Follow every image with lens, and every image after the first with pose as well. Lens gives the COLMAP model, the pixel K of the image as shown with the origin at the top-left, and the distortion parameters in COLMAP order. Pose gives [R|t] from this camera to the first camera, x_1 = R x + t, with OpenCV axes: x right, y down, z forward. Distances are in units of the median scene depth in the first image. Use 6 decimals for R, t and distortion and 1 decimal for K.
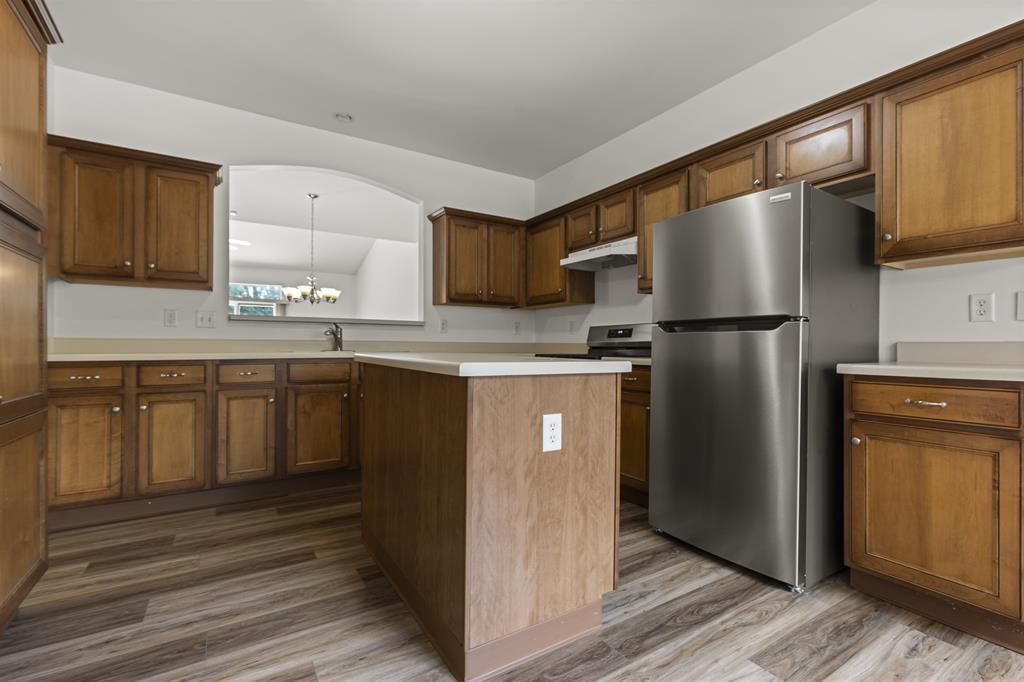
lens RADIAL K [[457.7, 0, 514.5], [0, 457.7, 344.3], [0, 0, 1]] dist [0.003279, 0.000573]
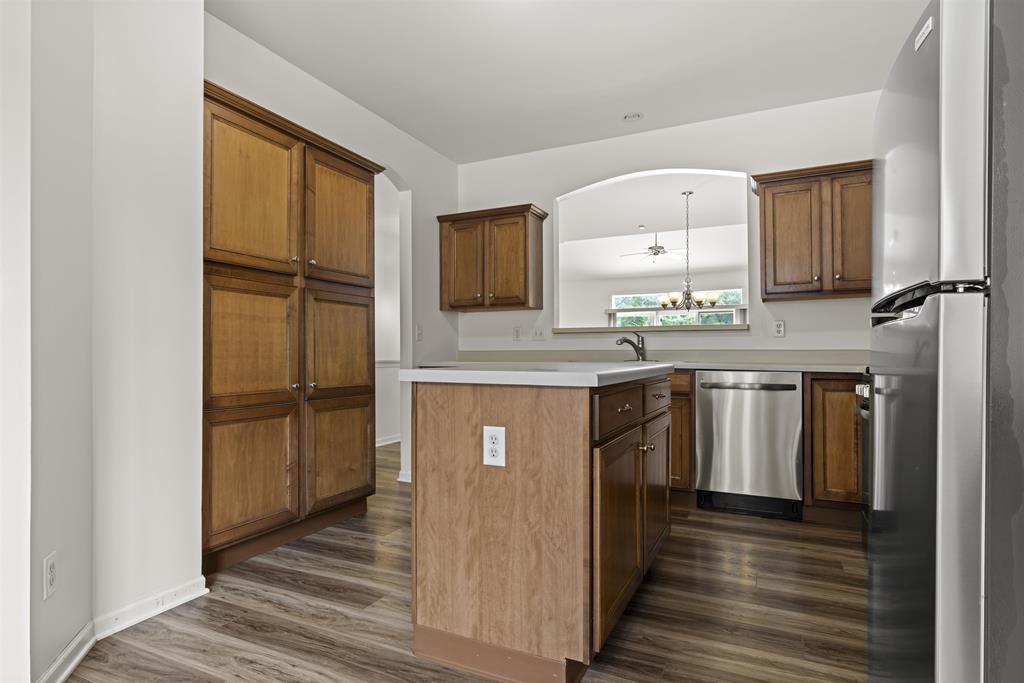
lens RADIAL K [[548.1, 0, 509.5], [0, 548.1, 351.3], [0, 0, 1]] dist [0.003363, 0.000272]
pose [[0.520396, -0.015244, -0.853789, 1.079893], [0.010484, 0.999879, -0.011462, 0.011697], [0.853861, -0.002987, 0.520493, 0.450558]]
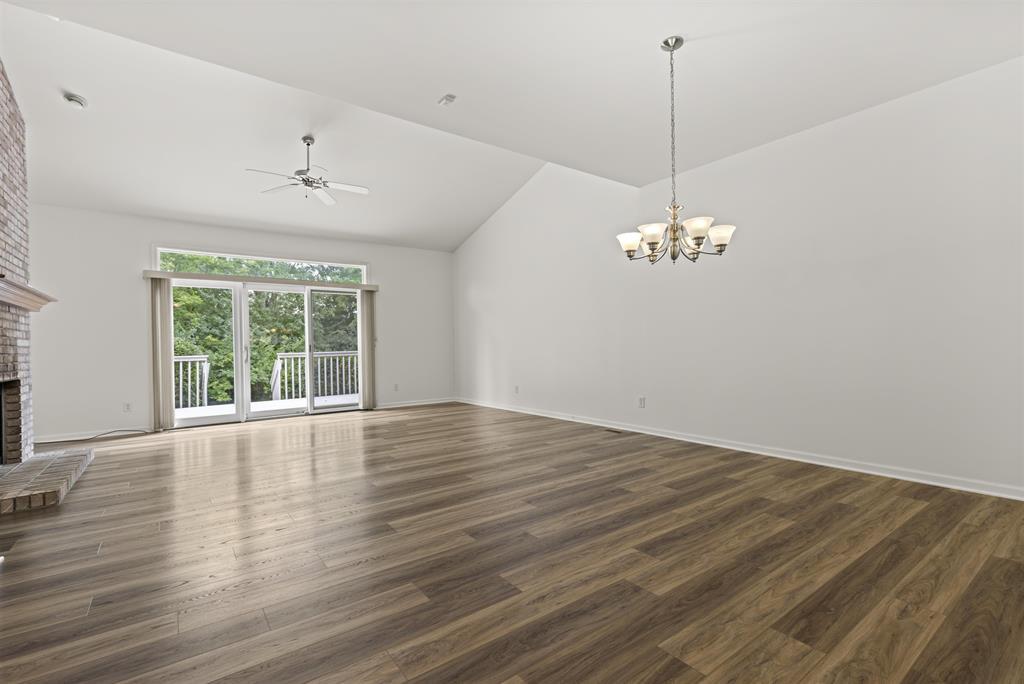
lens RADIAL K [[457.8, 0, 510.6], [0, 457.8, 345.4], [0, 0, 1]] dist [0.002369, 0.000052]
pose [[0.997212, -0.025047, 0.070294, -2.301779], [0.024581, 0.999670, 0.007484, -0.027643], [-0.070458, -0.005735, 0.997498, 1.935613]]
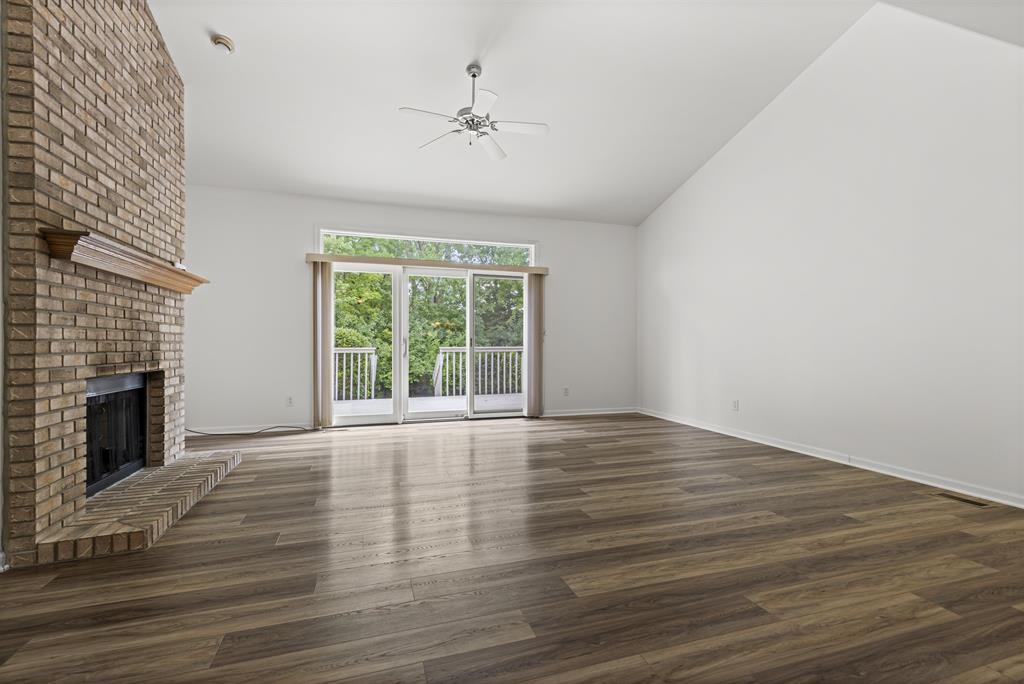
lens RADIAL K [[457.8, 0, 510.6], [0, 457.8, 345.4], [0, 0, 1]] dist [0.002369, 0.000052]
pose [[0.967004, -0.003013, -0.254745, -2.635954], [0.005325, 0.999951, 0.008388, -0.018221], [0.254707, -0.009468, 0.966972, 2.889251]]
